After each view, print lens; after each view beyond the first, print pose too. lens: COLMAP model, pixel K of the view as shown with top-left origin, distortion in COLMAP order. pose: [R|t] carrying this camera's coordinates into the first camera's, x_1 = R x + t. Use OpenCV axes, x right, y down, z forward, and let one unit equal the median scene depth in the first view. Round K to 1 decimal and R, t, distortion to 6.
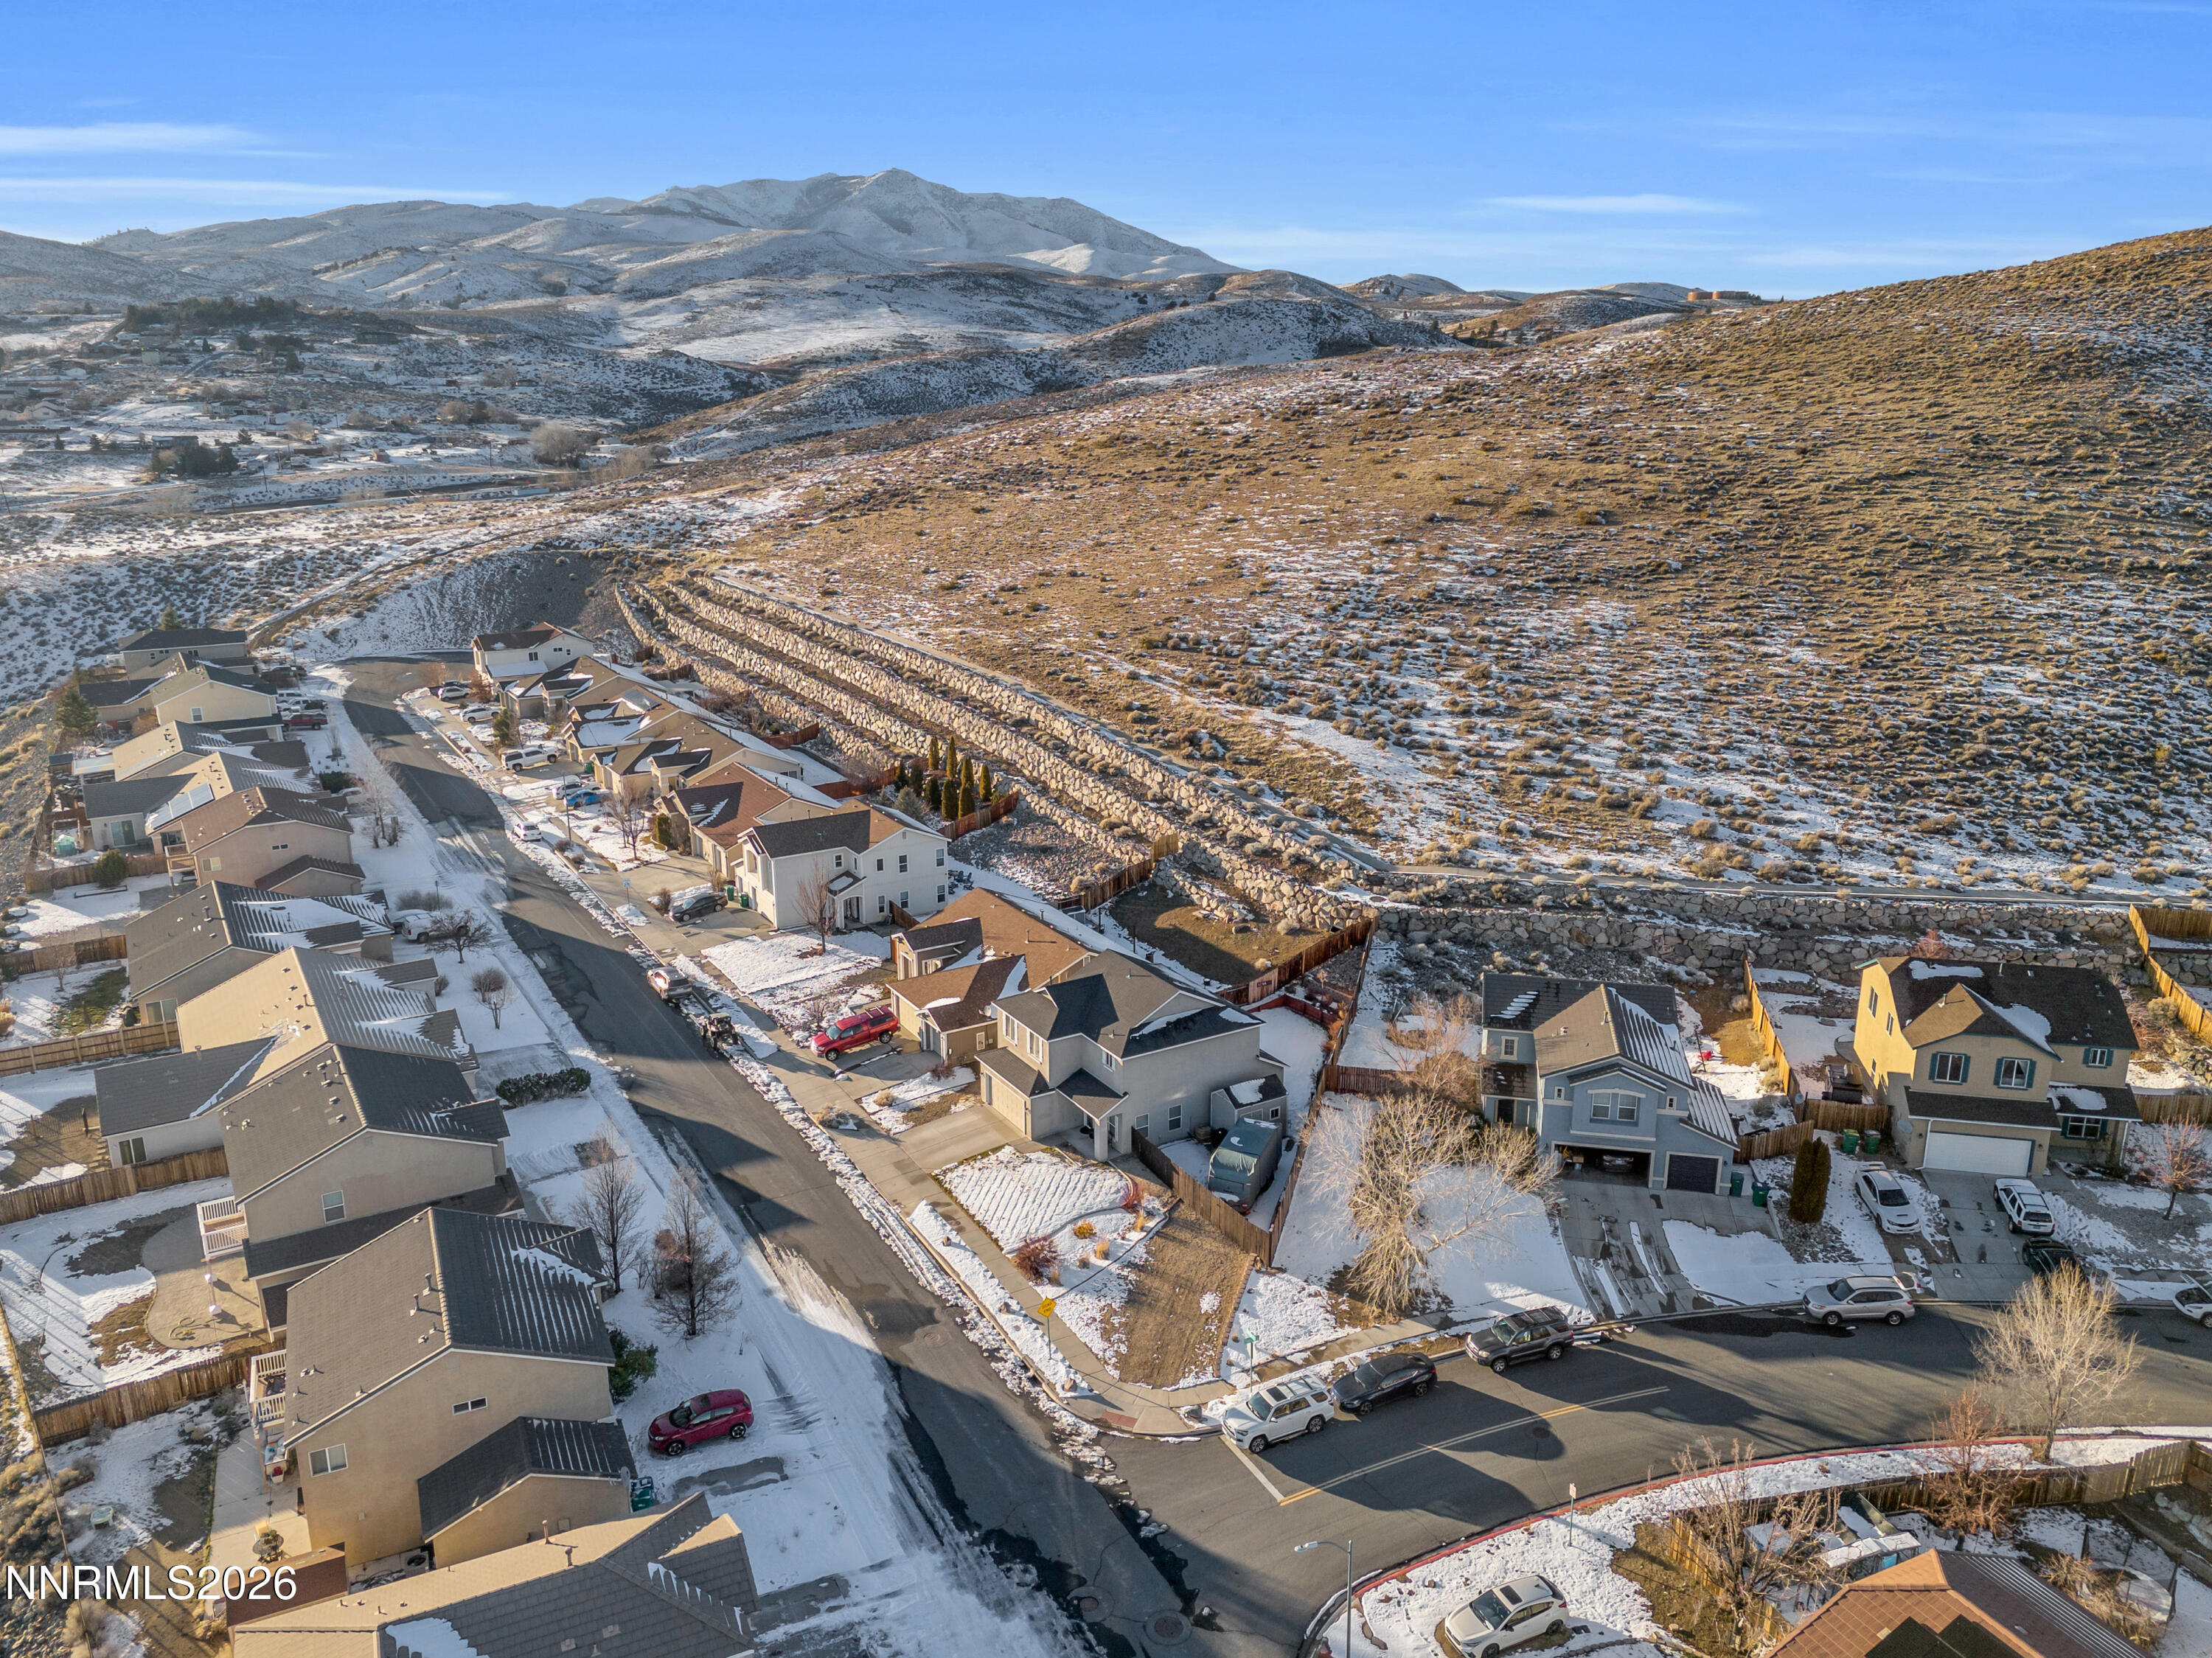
lens RADIAL K [[1626.5, 0, 1111.1], [0, 1626.5, 826.9], [0, 0, 1]] dist [0.077705, -0.065271]
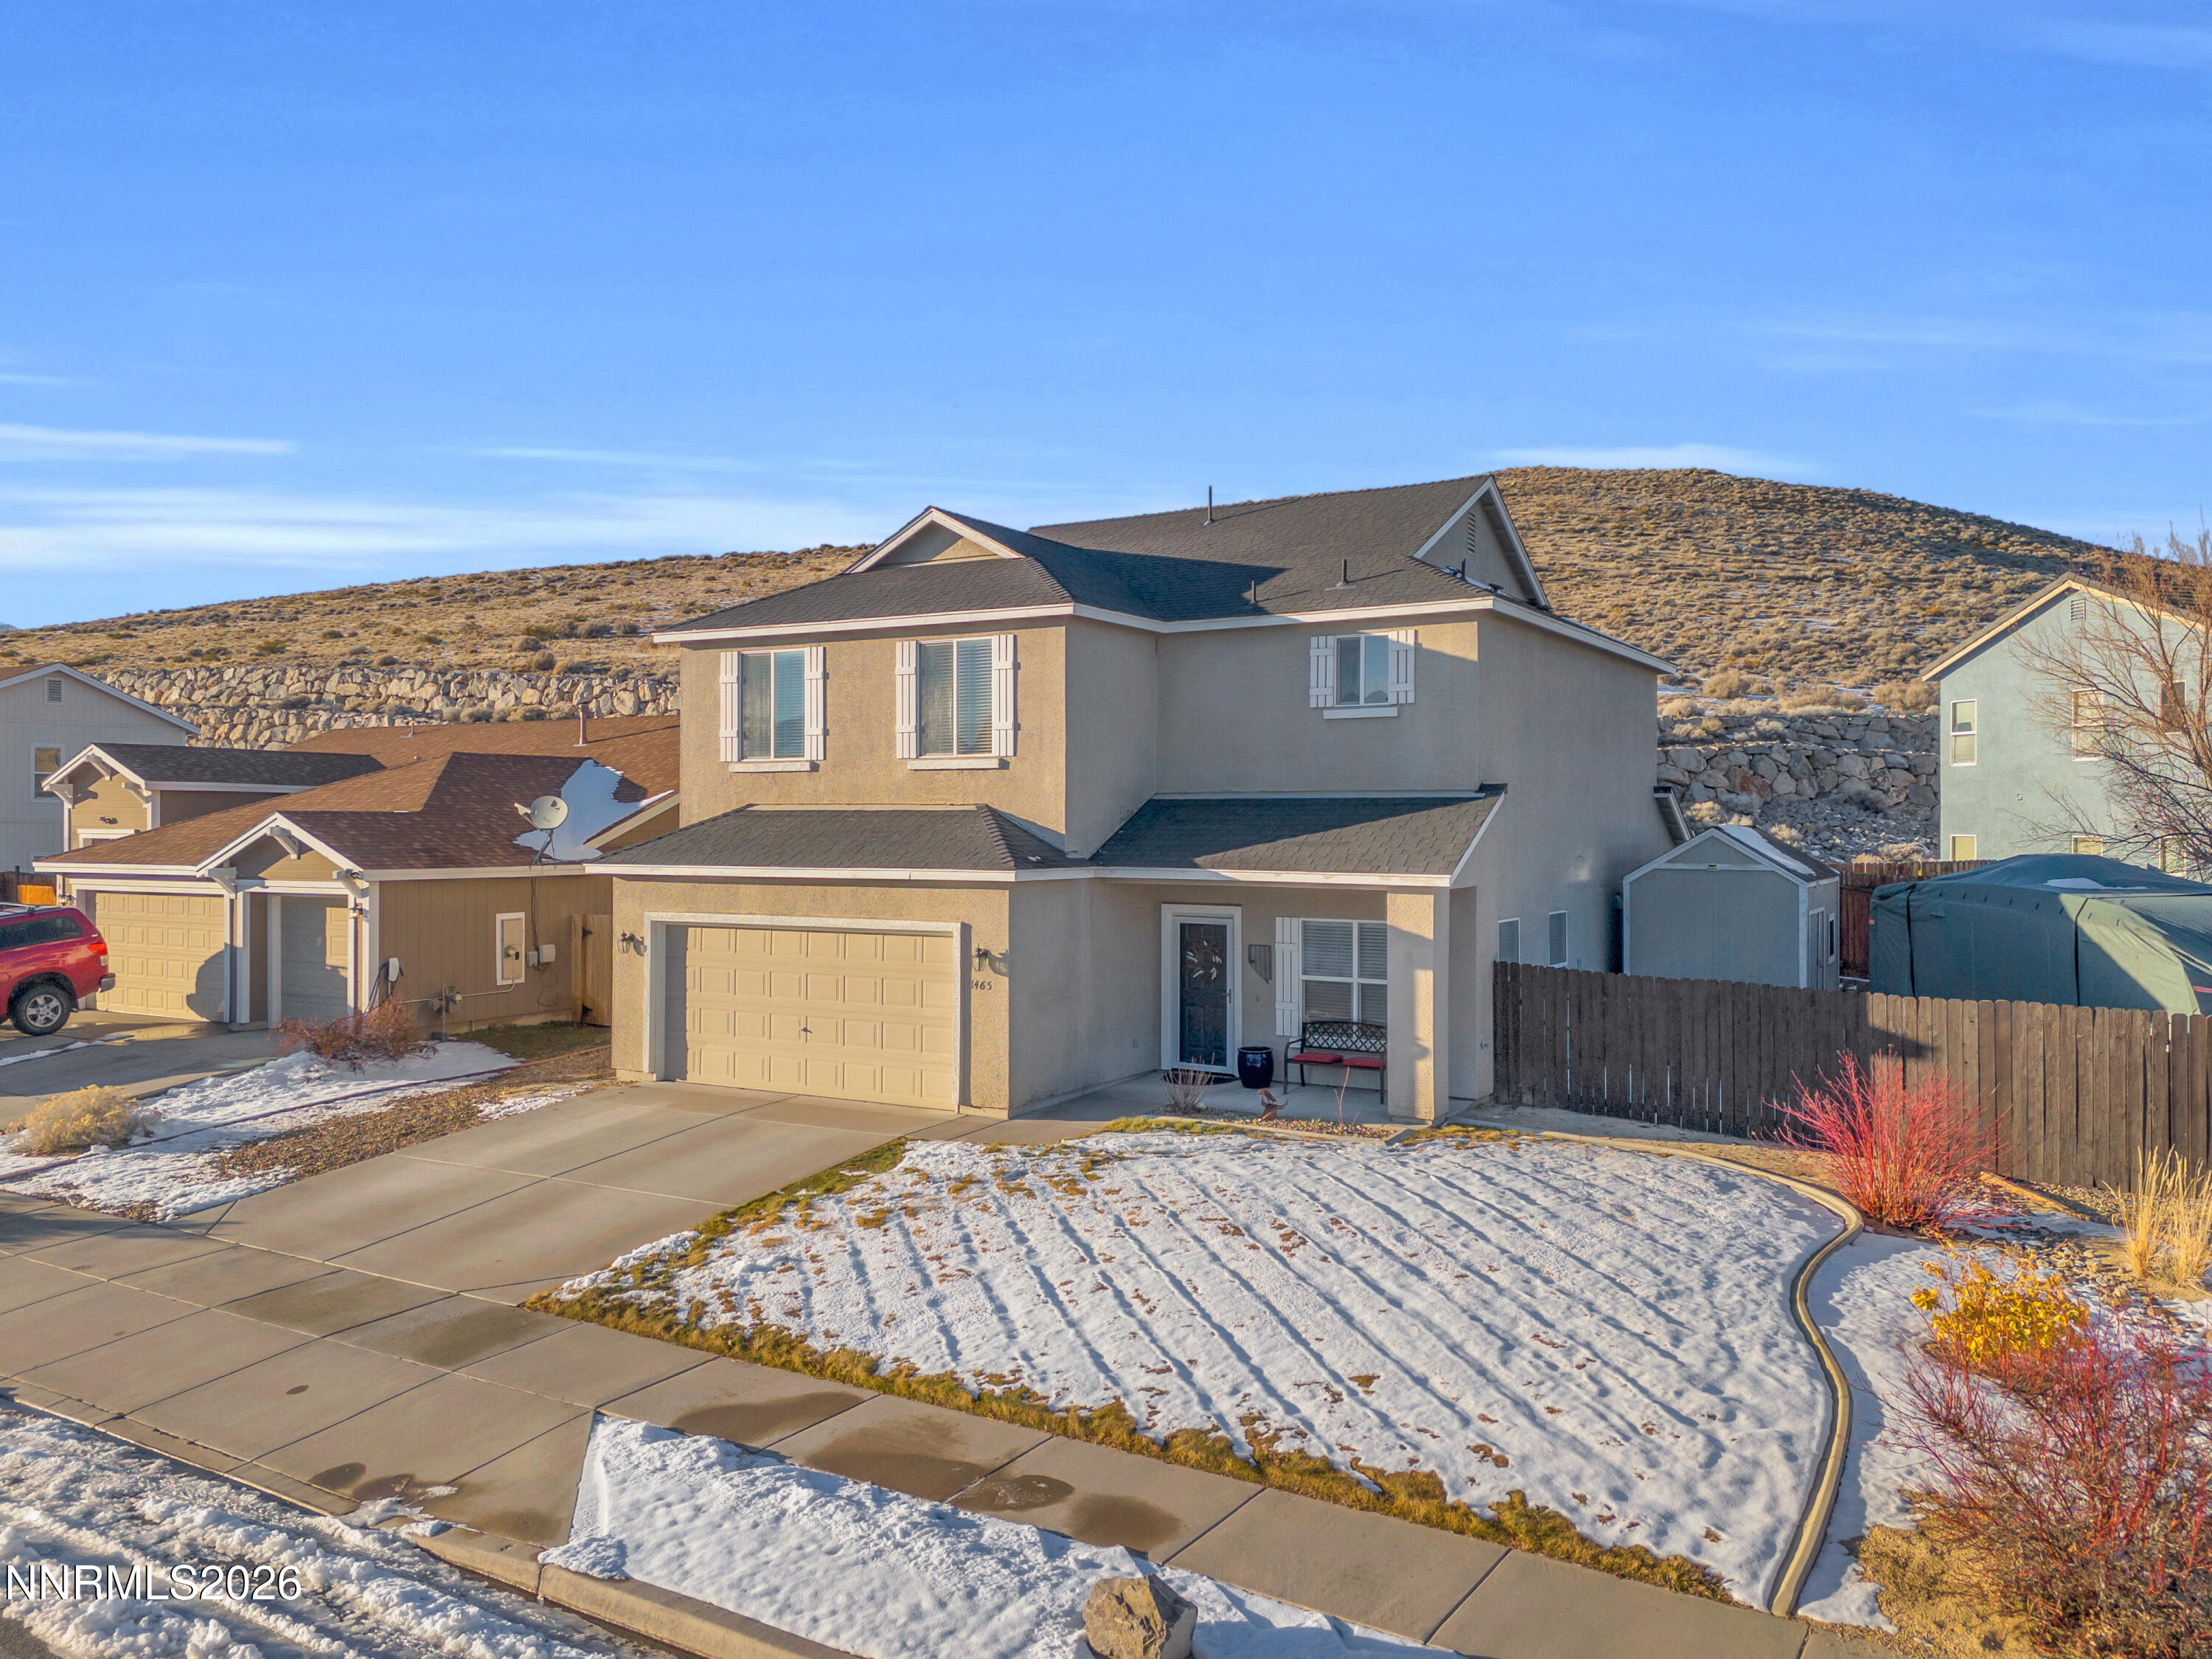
lens RADIAL K [[1626.6, 0, 1111.1], [0, 1626.6, 827.4], [0, 0, 1]] dist [0.077705, -0.065271]
pose [[0.878973, 0.006072, 0.476834, -0.127726], [0.124885, 0.962090, -0.242458, 0.199399], [-0.460229, 0.272663, 0.844893, 0.781130]]
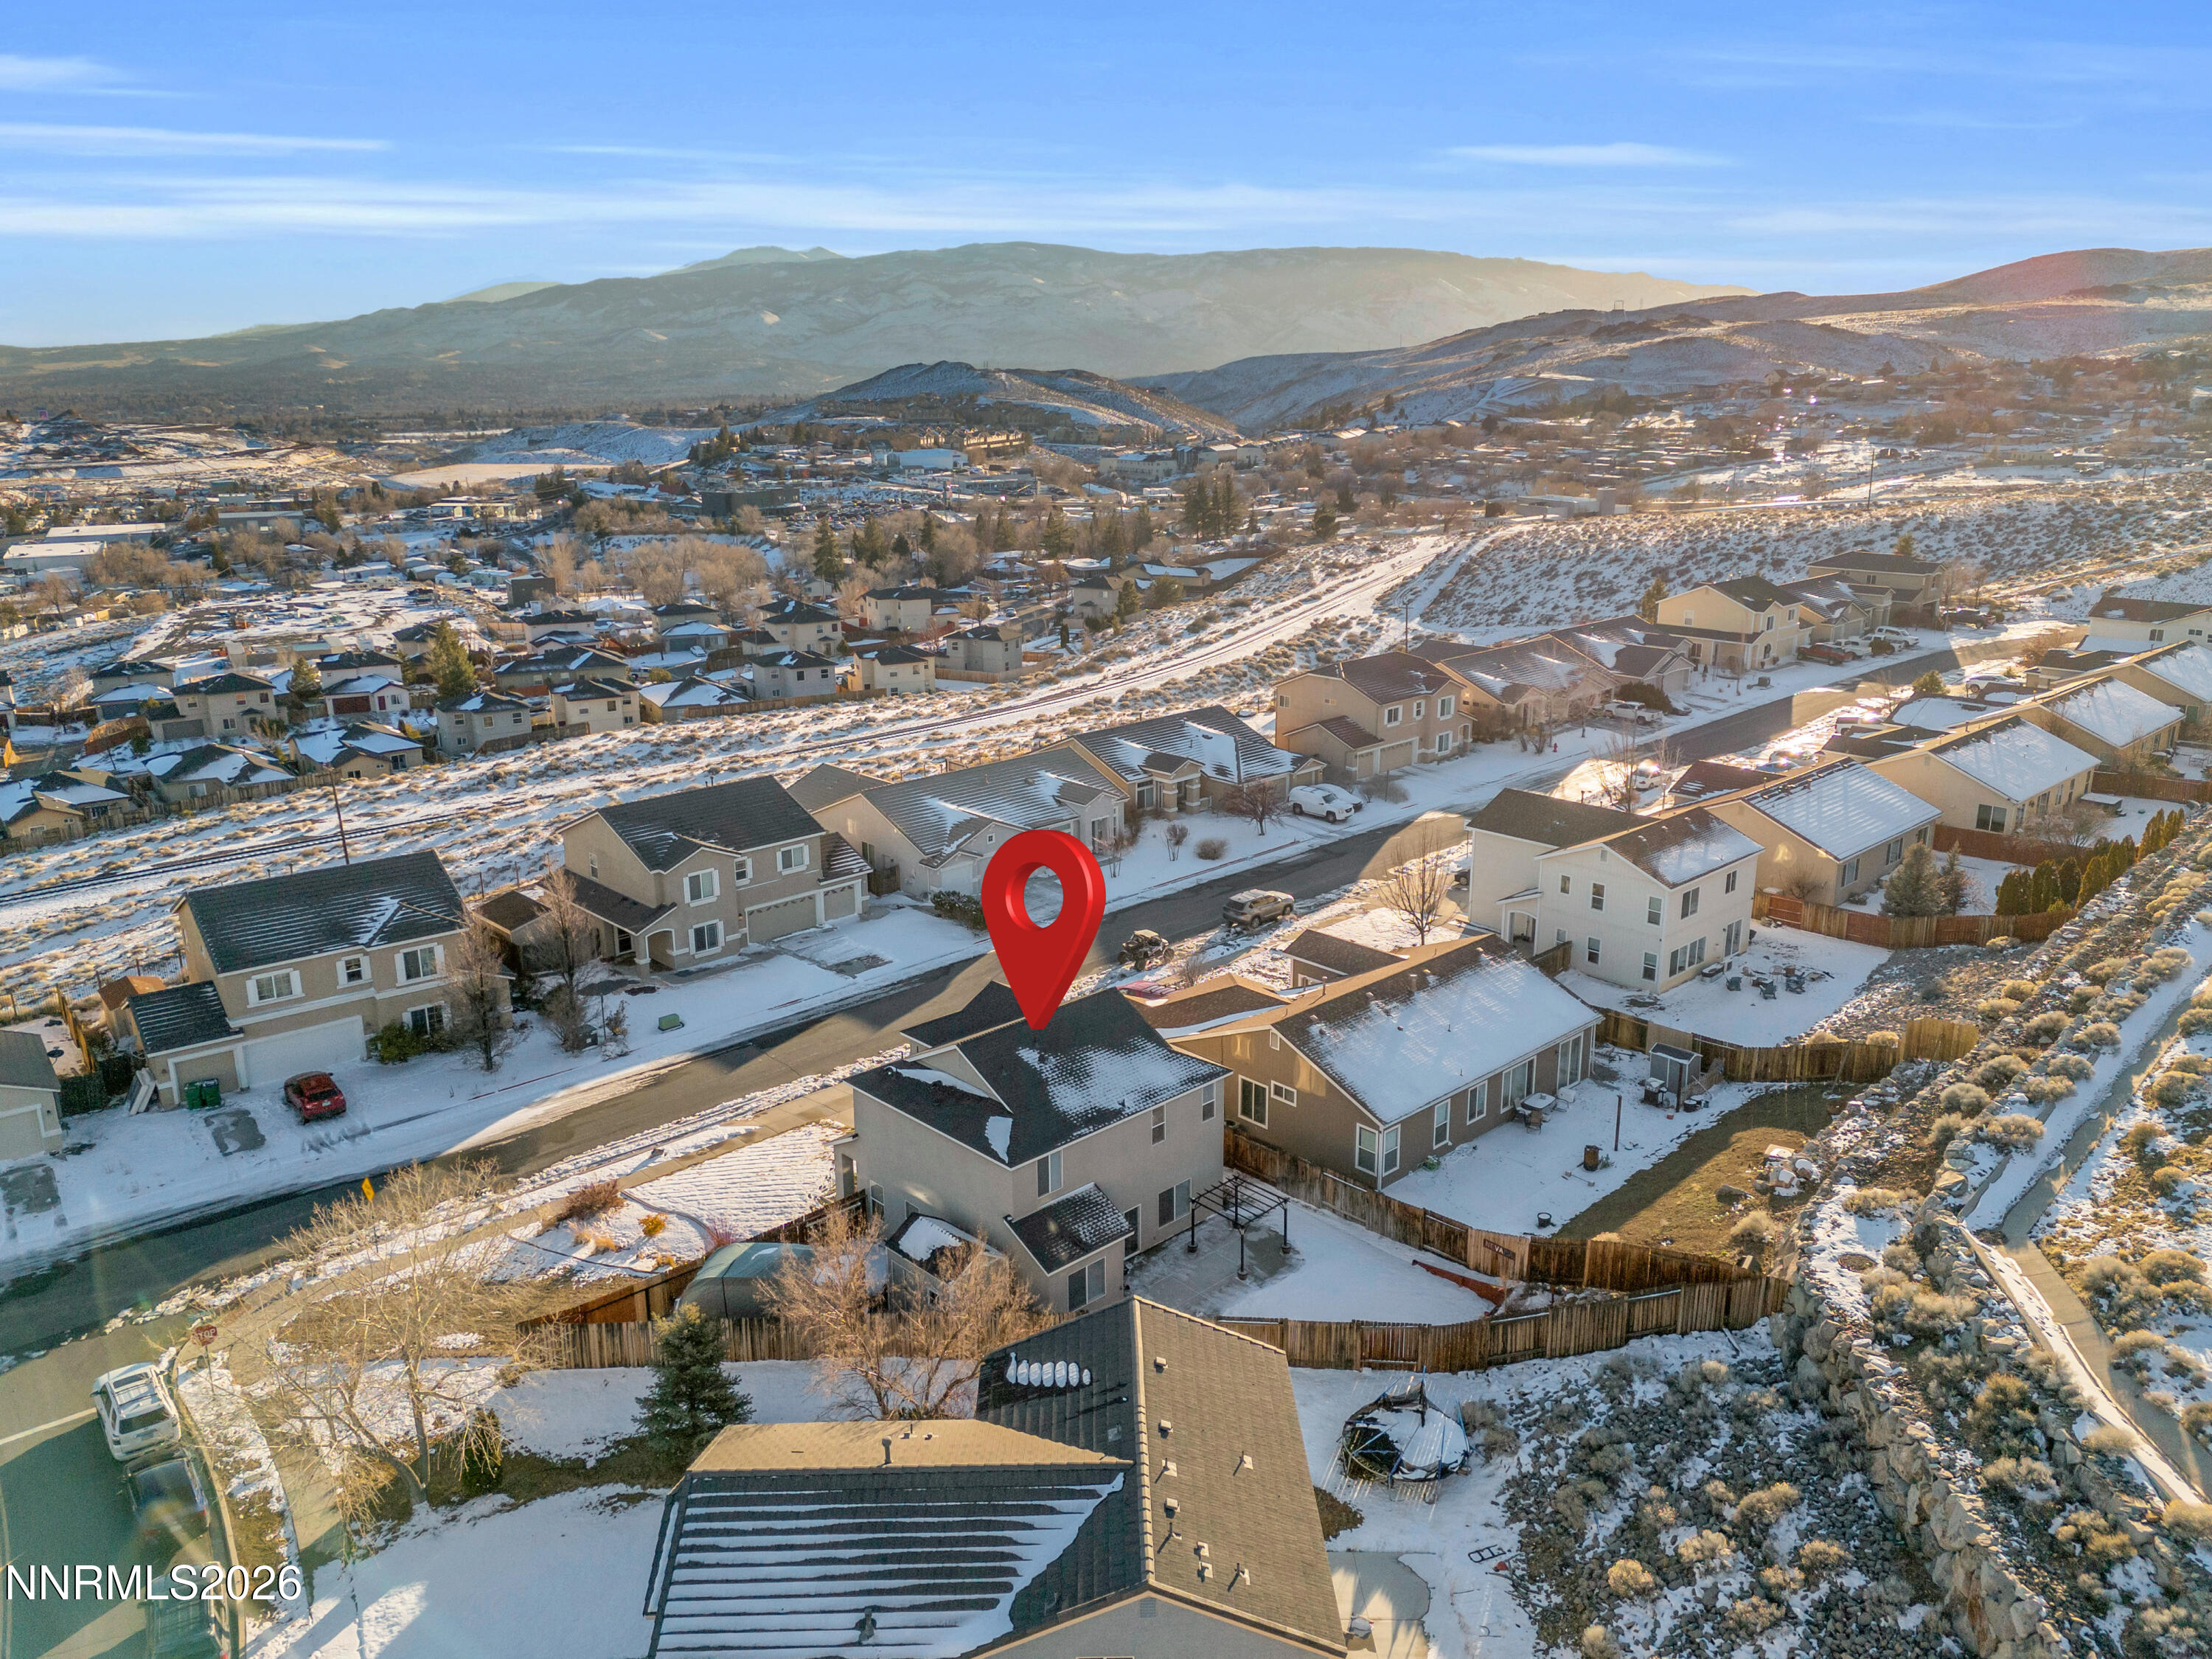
lens RADIAL K [[1626.6, 0, 1111.1], [0, 1626.6, 827.4], [0, 0, 1]] dist [0.077705, -0.065271]
pose [[0.218389, 0.269674, -0.937860, 0.598507], [-0.263613, 0.941632, 0.209374, -0.122287], [0.939582, 0.201507, 0.276731, 0.820539]]
